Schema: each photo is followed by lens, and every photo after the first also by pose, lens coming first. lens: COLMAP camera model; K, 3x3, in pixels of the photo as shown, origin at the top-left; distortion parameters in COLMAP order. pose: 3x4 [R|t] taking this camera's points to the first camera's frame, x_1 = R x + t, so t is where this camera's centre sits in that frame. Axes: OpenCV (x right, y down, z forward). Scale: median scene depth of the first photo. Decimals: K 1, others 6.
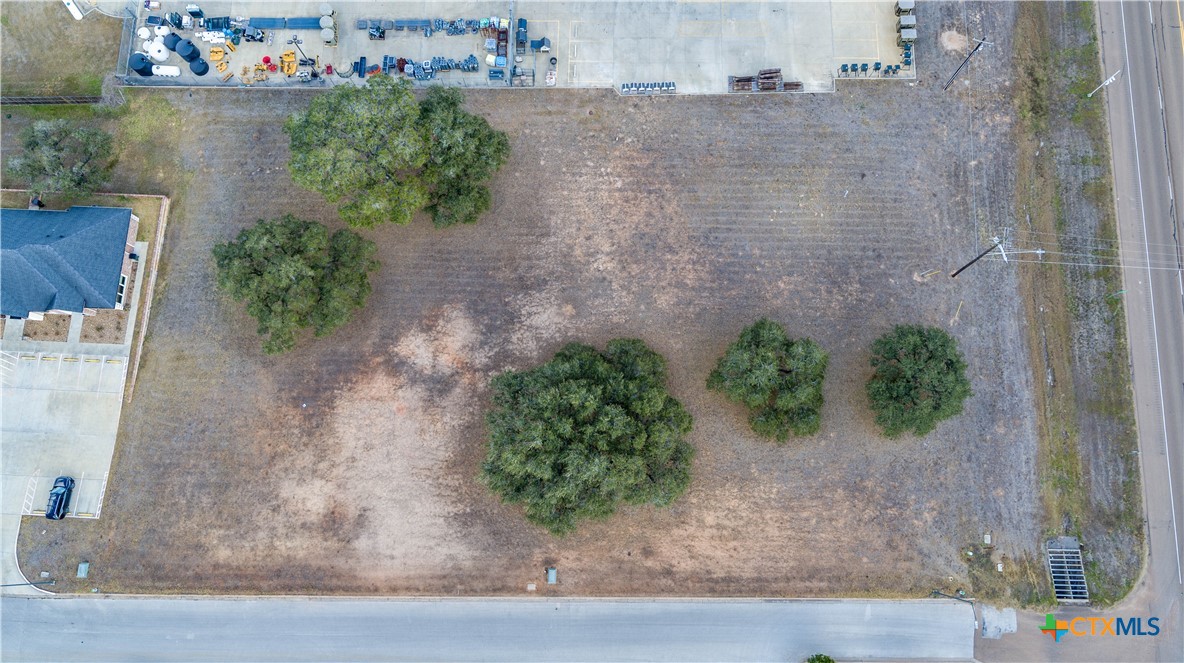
lens RADIAL K [[814.5, 0, 592.7], [0, 814.5, 330.8], [0, 0, 1]] dist [0.000486, -0.003643]
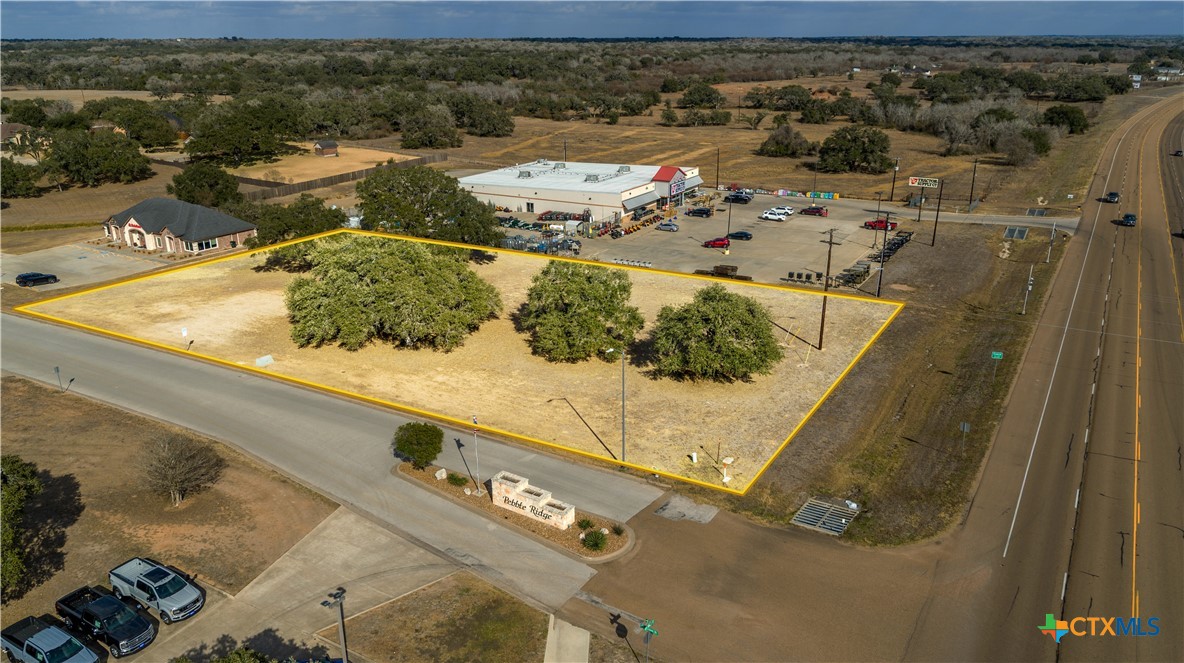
lens RADIAL K [[843.5, 0, 593.7], [0, 843.5, 328.8], [0, 0, 1]] dist [0.002209, -0.003970]
pose [[0.872076, 0.172614, -0.457917, 0.688445], [-0.481573, 0.469072, -0.740310, 0.791524], [0.087008, 0.866127, 0.492192, 0.516717]]
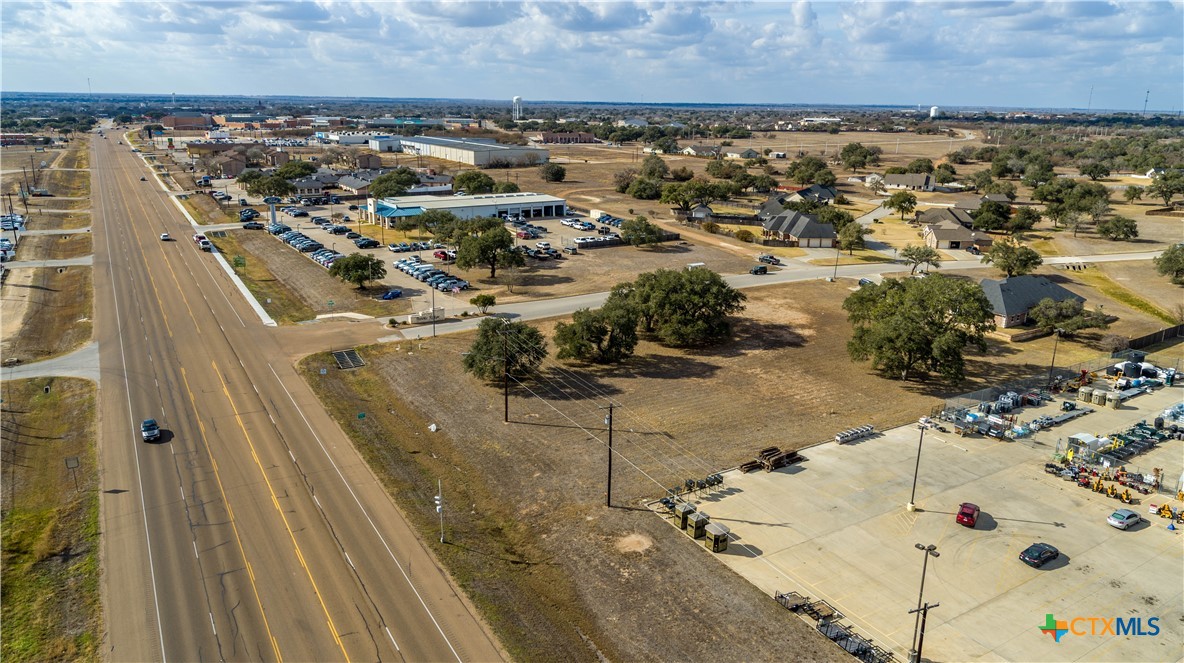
lens RADIAL K [[796.8, 0, 590.0], [0, 796.8, 328.4], [0, 0, 1]] dist [-0.004238, -0.001954]
pose [[-0.834145, 0.156409, -0.528903, 0.932784], [-0.540491, -0.040783, 0.840361, -1.050481], [0.109870, 0.986850, 0.118556, 0.812539]]
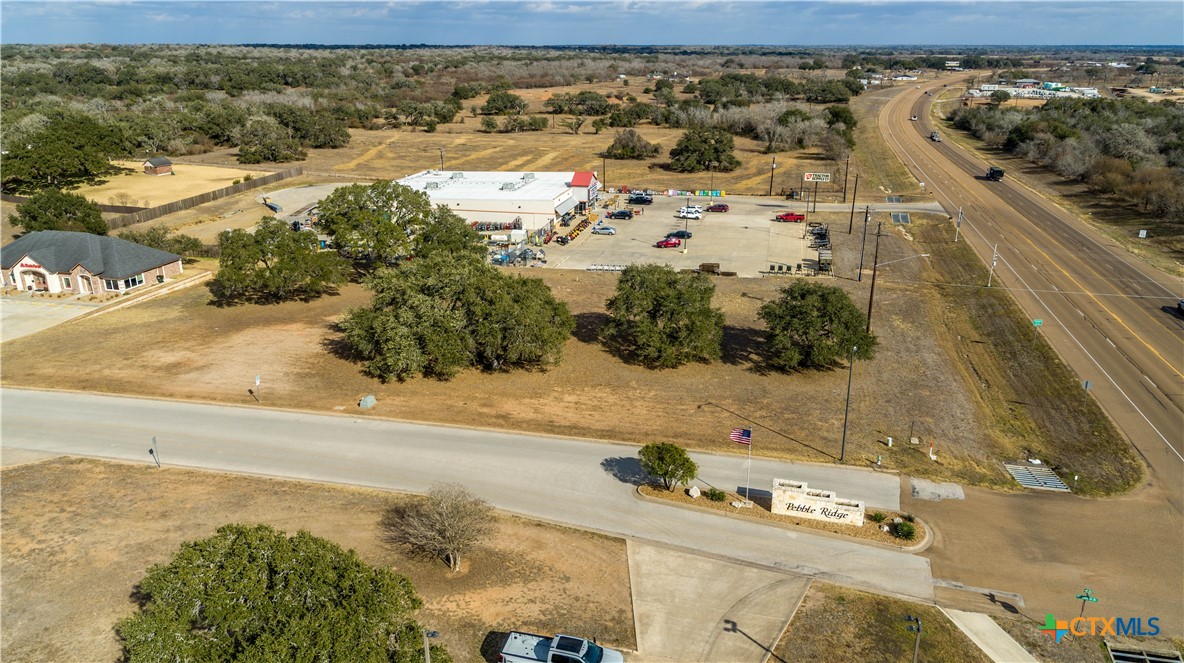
lens RADIAL K [[821.8, 0, 595.2], [0, 821.8, 333.2], [0, 0, 1]] dist [0.003022, -0.003298]
pose [[0.978498, 0.085819, -0.187554, 0.321343], [-0.204979, 0.505618, -0.838054, 0.899956], [0.022909, 0.858479, 0.512337, 0.499945]]
